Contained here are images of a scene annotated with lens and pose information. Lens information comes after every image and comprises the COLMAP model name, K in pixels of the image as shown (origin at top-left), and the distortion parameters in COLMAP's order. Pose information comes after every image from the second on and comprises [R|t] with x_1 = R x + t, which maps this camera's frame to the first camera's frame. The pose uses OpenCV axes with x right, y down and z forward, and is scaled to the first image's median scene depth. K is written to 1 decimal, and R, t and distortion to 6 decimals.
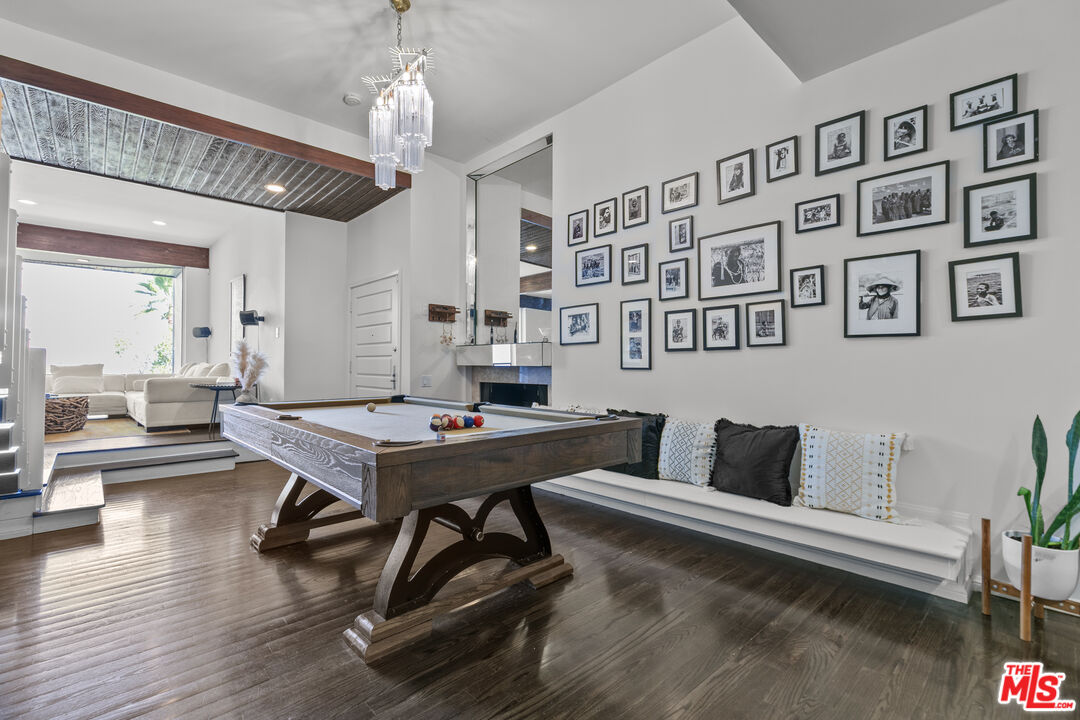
lens RADIAL K [[481.4, 0, 531.0], [0, 481.4, 357.6], [0, 0, 1]] dist [0.010617, 0.000213]
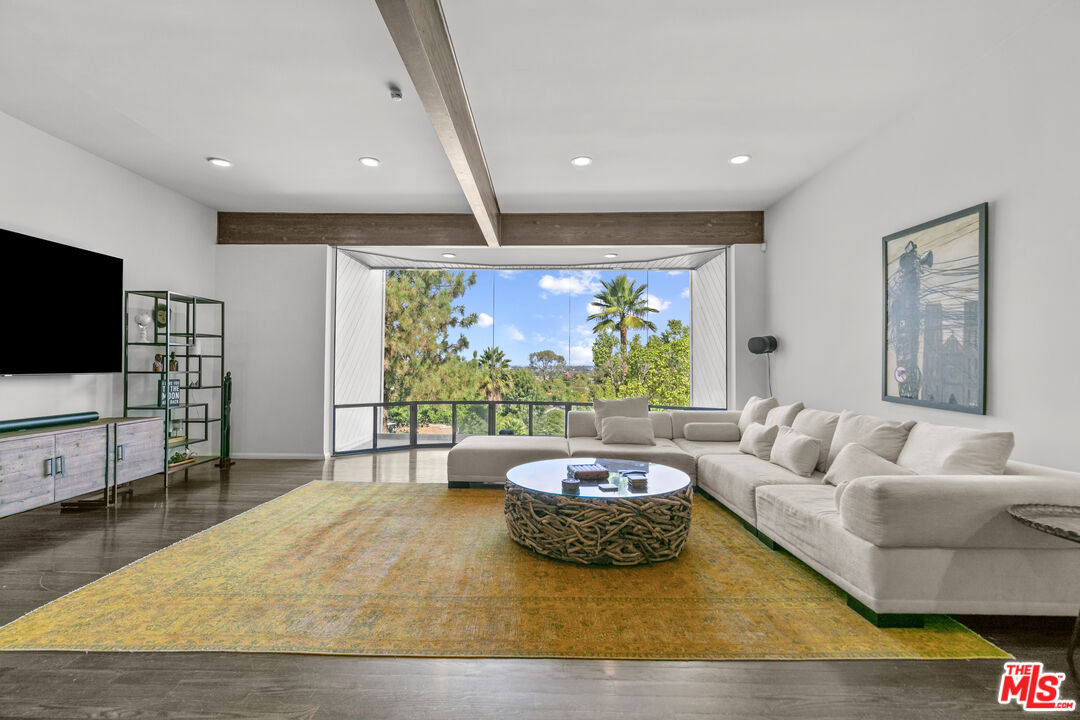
lens RADIAL K [[481.4, 0, 531.0], [0, 481.4, 357.6], [0, 0, 1]] dist [0.010617, 0.000213]
pose [[0.724214, -0.008162, -0.689527, -0.512594], [0.006673, 0.999966, -0.004828, -0.038406], [0.689543, -0.001105, 0.724244, 0.381491]]
